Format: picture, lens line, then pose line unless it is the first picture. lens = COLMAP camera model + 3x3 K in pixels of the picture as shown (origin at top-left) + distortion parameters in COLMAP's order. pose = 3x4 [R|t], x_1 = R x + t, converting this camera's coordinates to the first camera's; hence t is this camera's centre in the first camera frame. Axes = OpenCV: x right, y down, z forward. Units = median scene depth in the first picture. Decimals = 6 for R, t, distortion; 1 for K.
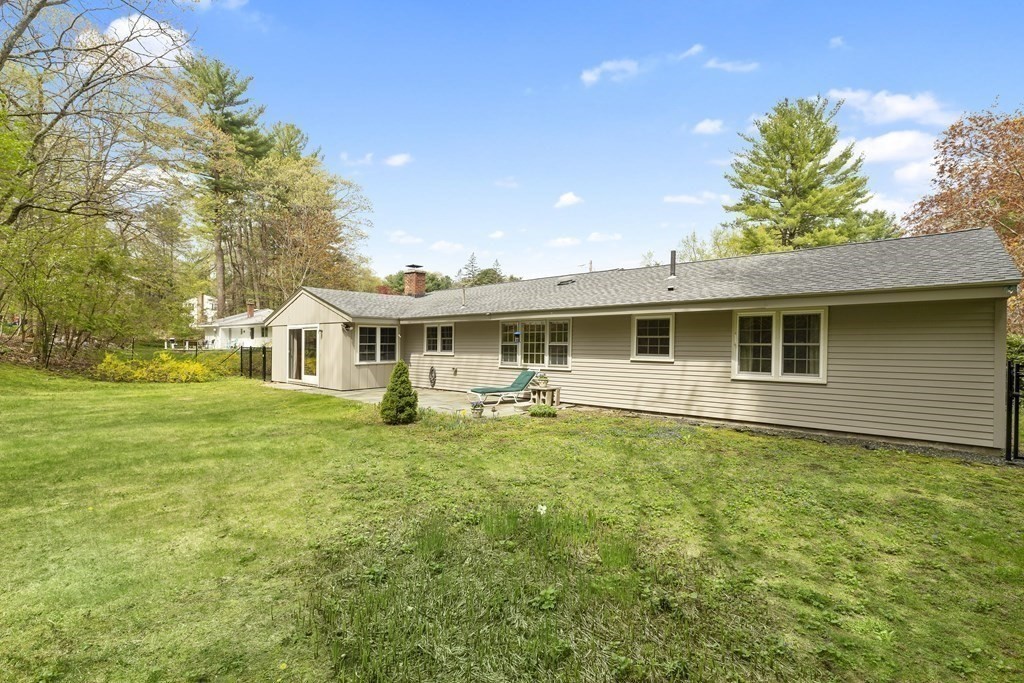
lens RADIAL K [[458.2, 0, 512.0], [0, 458.2, 341.5], [0, 0, 1]] dist [0.002441, 0.000413]
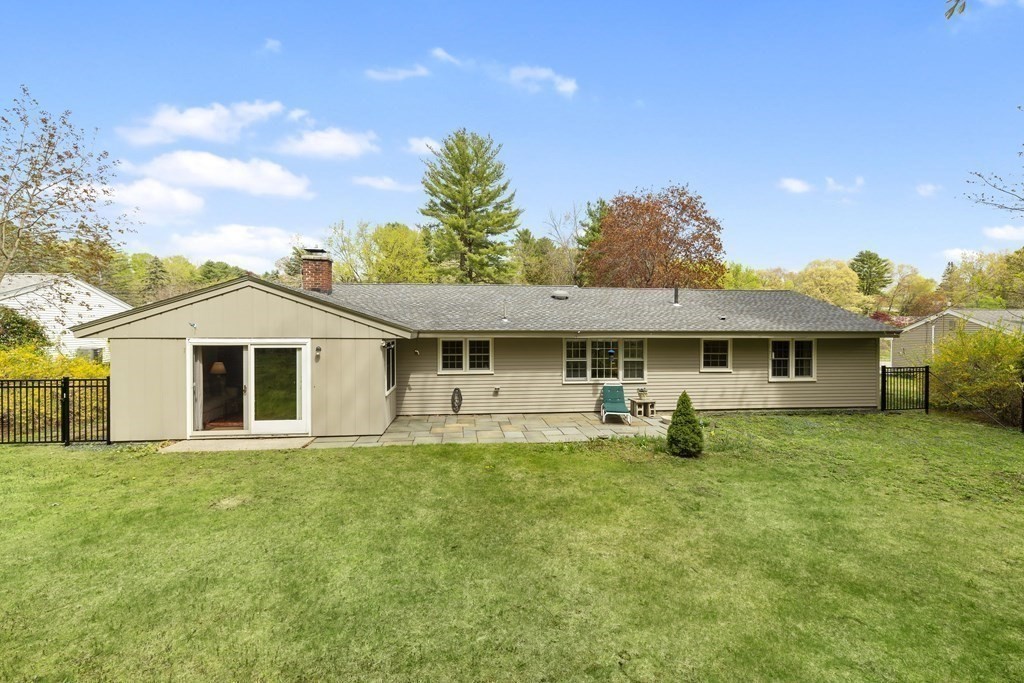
lens RADIAL K [[458.2, 0, 512.0], [0, 458.2, 341.5], [0, 0, 1]] dist [0.002441, 0.000413]
pose [[0.670258, -0.019939, 0.741861, -0.868871], [-0.004214, 0.999521, 0.030671, -0.067665], [-0.742116, -0.023684, 0.669852, 0.437493]]
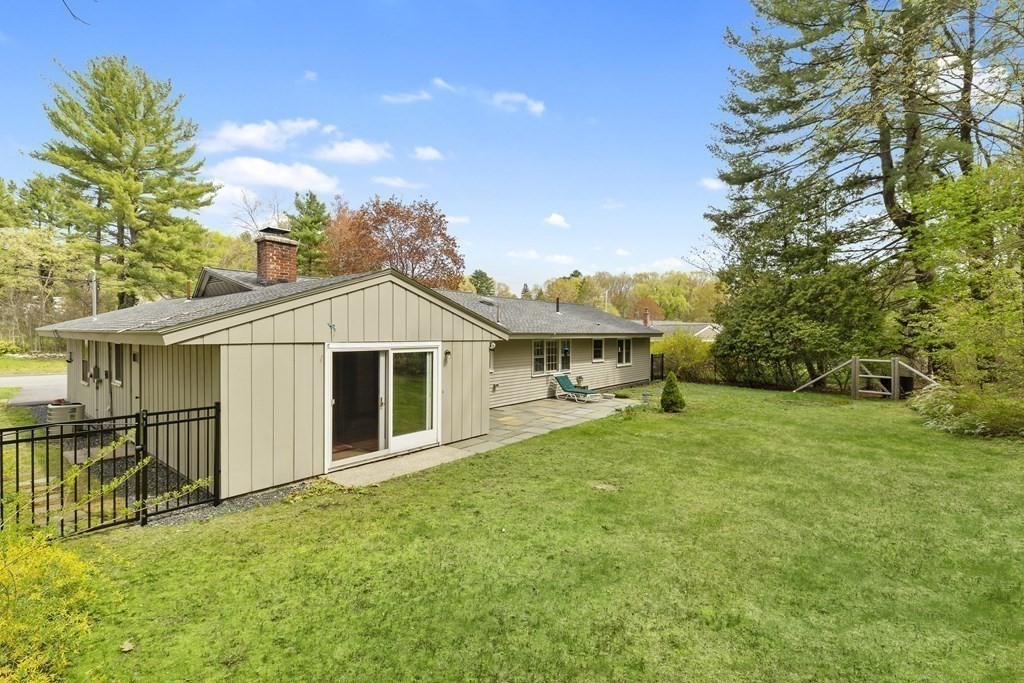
lens RADIAL K [[458.2, 0, 512.0], [0, 458.2, 341.5], [0, 0, 1]] dist [0.002441, 0.000413]
pose [[-0.030401, -0.022886, 0.999276, -1.267431], [-0.010217, 0.999693, 0.022585, -0.065208], [-0.999486, -0.009523, -0.030626, 1.134891]]
